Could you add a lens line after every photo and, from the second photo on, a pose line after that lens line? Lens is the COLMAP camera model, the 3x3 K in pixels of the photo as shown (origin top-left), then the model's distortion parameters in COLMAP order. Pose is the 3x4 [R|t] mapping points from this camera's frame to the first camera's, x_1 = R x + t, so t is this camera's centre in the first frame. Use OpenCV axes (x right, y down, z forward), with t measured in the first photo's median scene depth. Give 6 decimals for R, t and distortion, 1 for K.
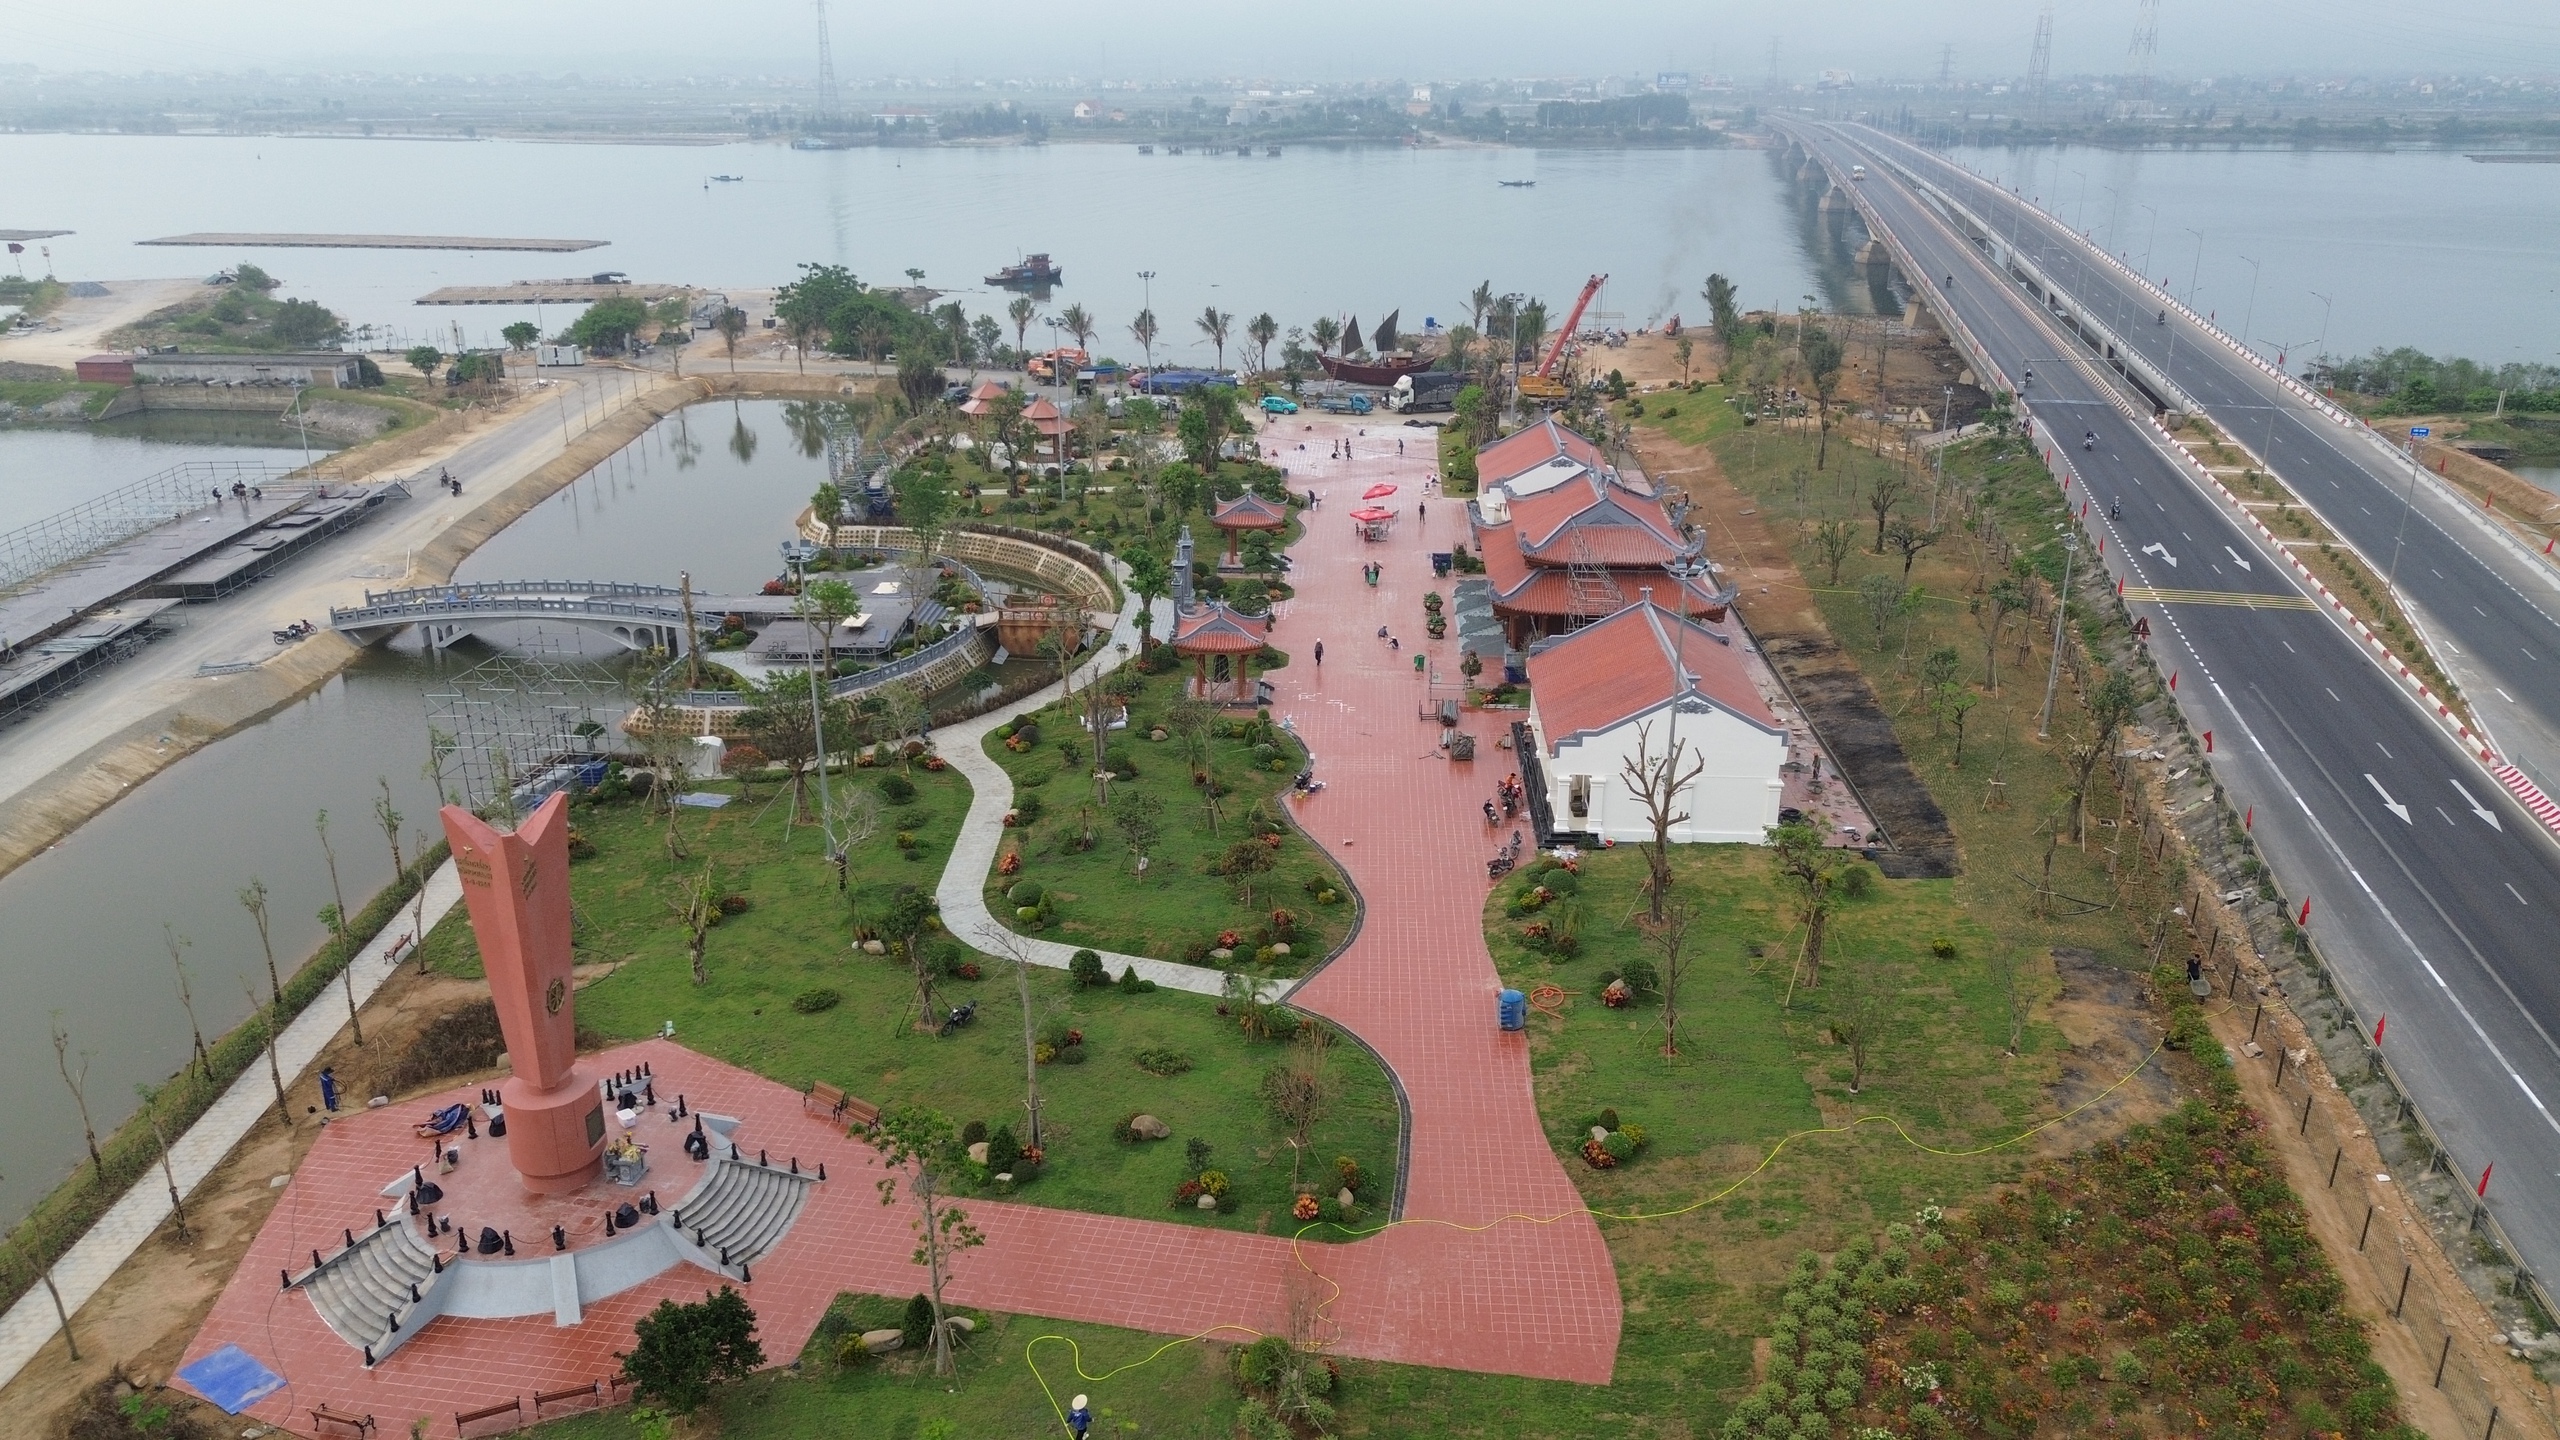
lens RADIAL K [[1813.8, 0, 1280.0], [0, 1813.8, 720.0], [0, 0, 1]] dist [0.080765, -0.085043]
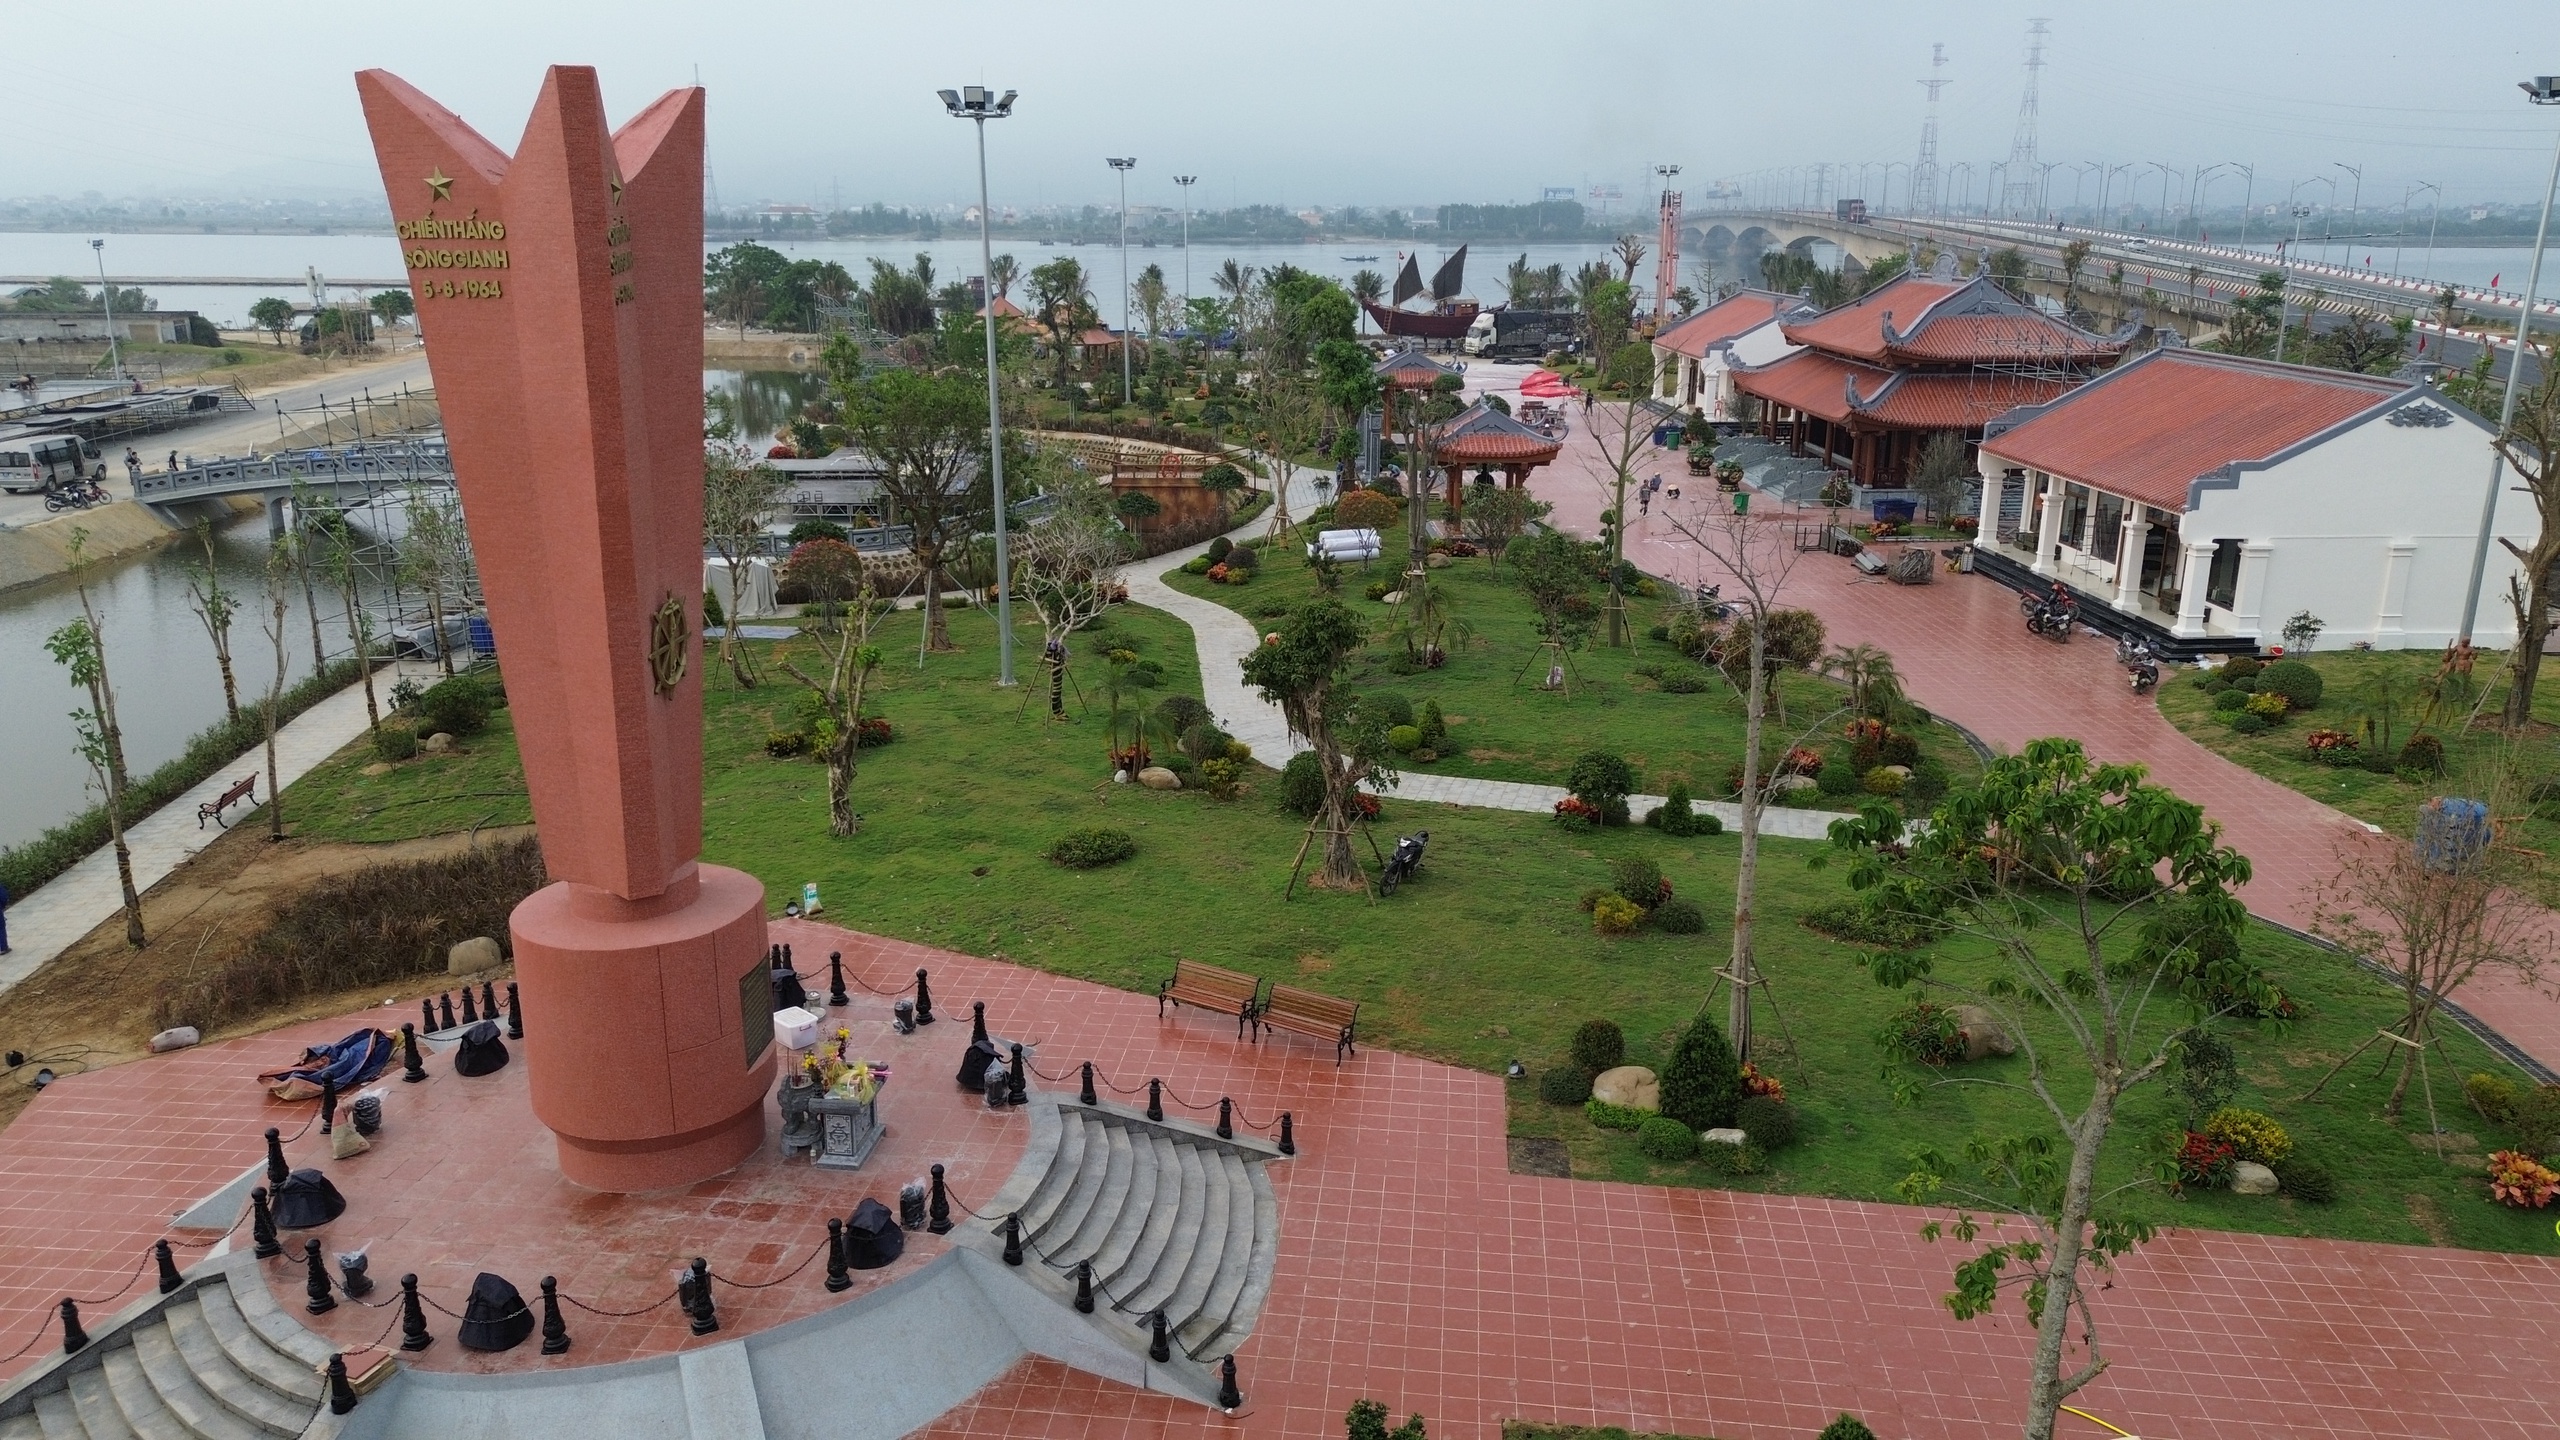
lens RADIAL K [[1813.8, 0, 1280.0], [0, 1813.8, 720.0], [0, 0, 1]] dist [0.080765, -0.085043]
pose [[0.997351, -0.018447, 0.070356, -0.270435], [0.023685, 0.996950, -0.074368, 0.178425], [-0.068769, 0.075837, 0.994746, 0.567111]]
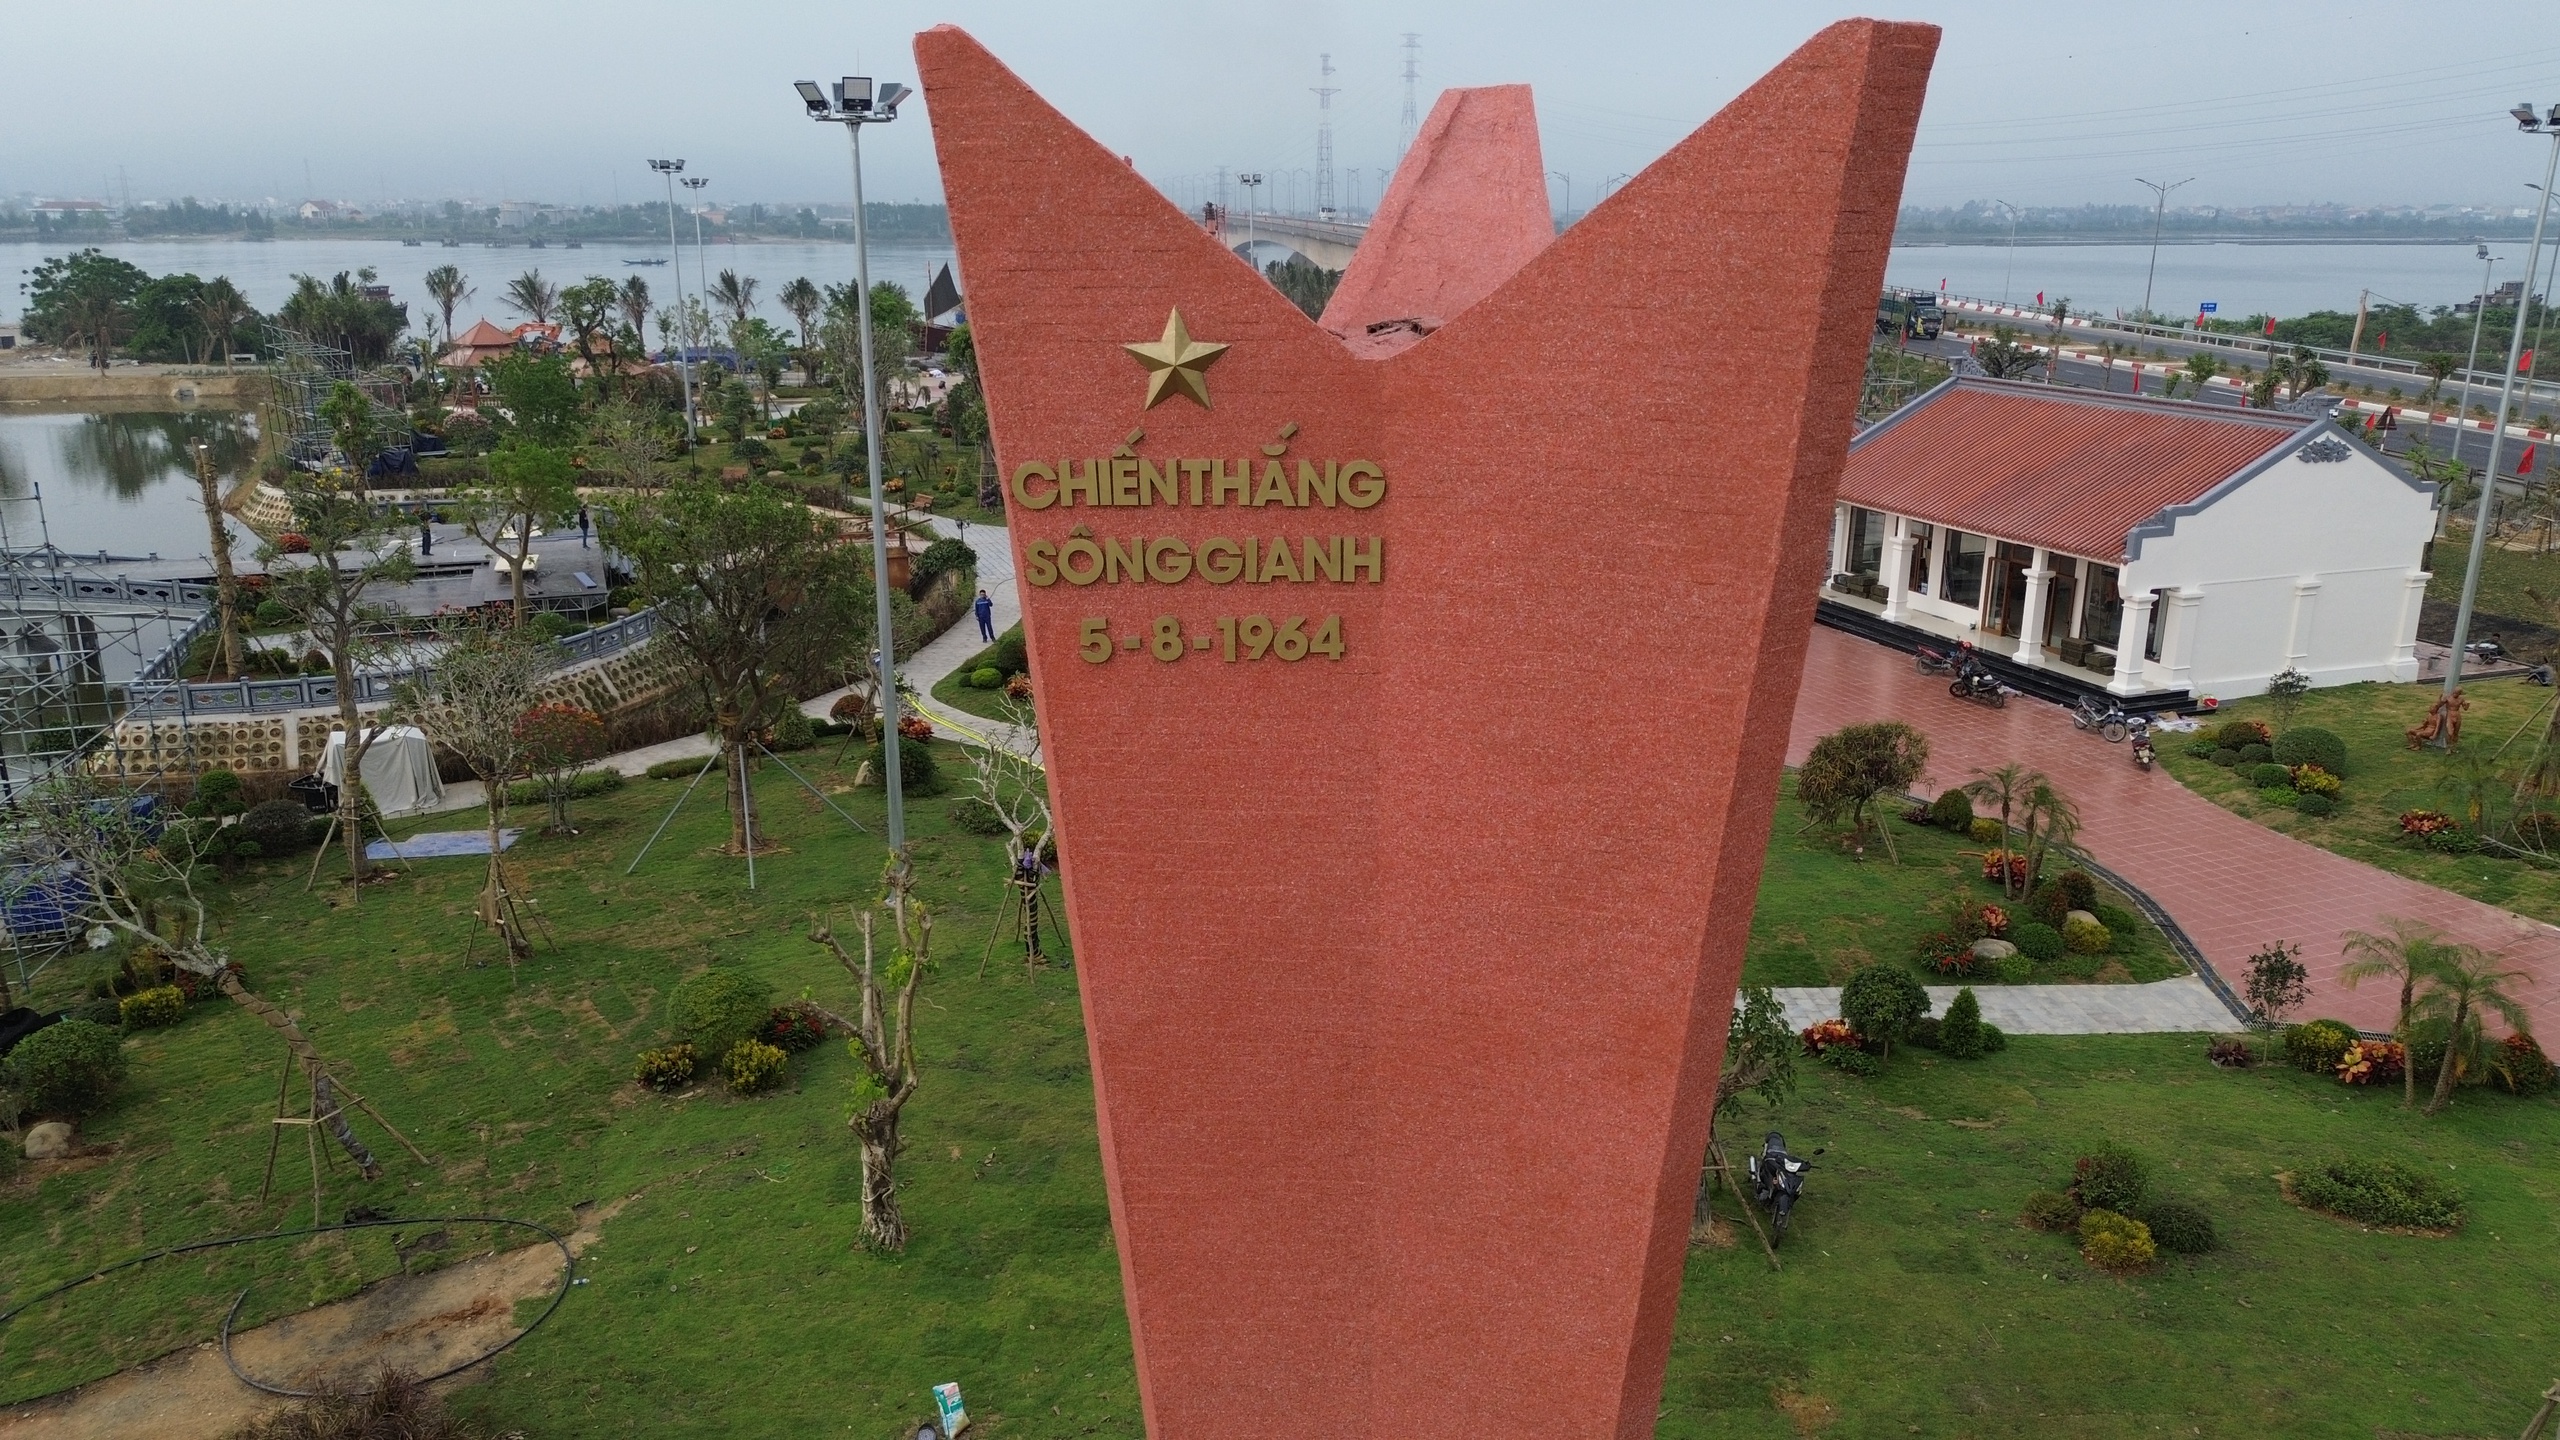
lens RADIAL K [[1823.9, 0, 1280.0], [0, 1823.9, 720.0], [0, 0, 1]] dist [0.033737, -0.003990]
pose [[0.924832, -0.101886, 0.366476, -0.424478], [0.128931, 0.990391, -0.050023, 0.089515], [-0.357858, 0.093513, 0.929082, 0.777584]]
